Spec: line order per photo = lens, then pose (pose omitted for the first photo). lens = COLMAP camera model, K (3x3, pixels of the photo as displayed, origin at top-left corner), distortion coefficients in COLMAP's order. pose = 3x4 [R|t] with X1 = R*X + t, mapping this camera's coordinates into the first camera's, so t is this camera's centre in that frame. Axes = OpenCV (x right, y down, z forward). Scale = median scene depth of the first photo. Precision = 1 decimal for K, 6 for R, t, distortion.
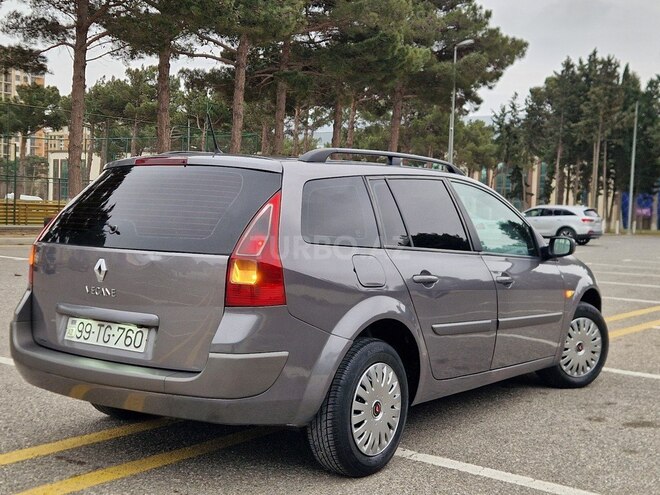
lens RADIAL K [[934.3, 0, 323.7], [0, 934.3, 240.1], [0, 0, 1]] dist [0.112233, 0.000000]
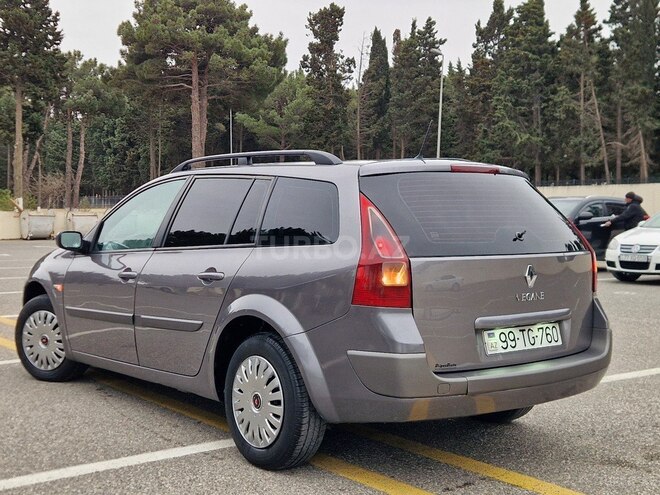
lens RADIAL K [[934.3, 0, 330.2], [0, 934.3, 244.1], [0, 0, 1]] dist [0.112233, 0.000000]
pose [[0.229234, -0.066737, 0.971081, -1.080506], [0.040946, 0.997425, 0.058881, -0.060700], [-0.972510, 0.026264, 0.231376, 0.821782]]
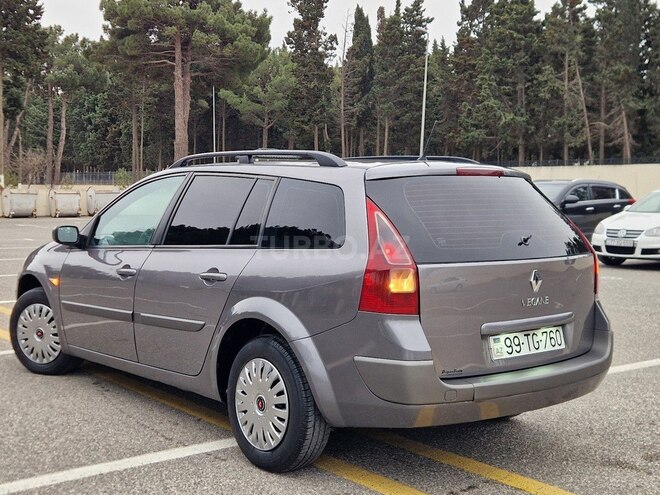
lens RADIAL K [[934.3, 0, 329.5], [0, 934.3, 246.8], [0, 0, 1]] dist [0.112233, 0.000000]
pose [[0.212740, -0.091302, 0.972834, -1.080692], [0.035321, 0.995693, 0.085723, -0.085189], [-0.976470, 0.016124, 0.215049, 0.842239]]
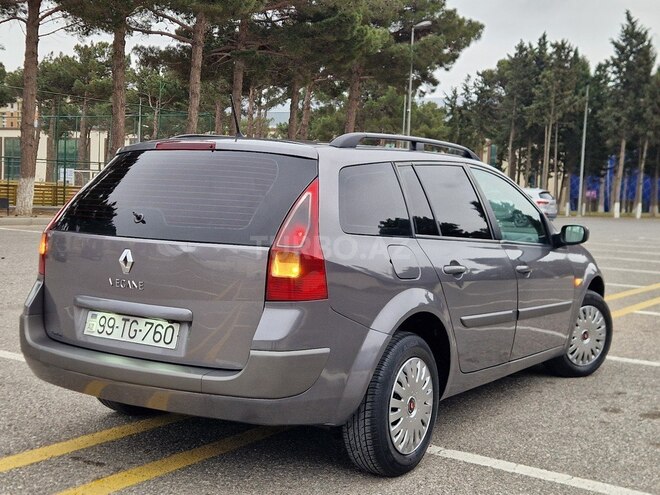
lens RADIAL K [[934.3, 0, 321.9], [0, 934.3, 236.8], [0, 0, 1]] dist [0.112233, 0.000000]
pose [[0.998521, 0.002171, 0.054323, -0.078311], [-0.003116, 0.999845, 0.017312, -0.008049], [-0.054277, -0.017456, 0.998373, 0.043420]]
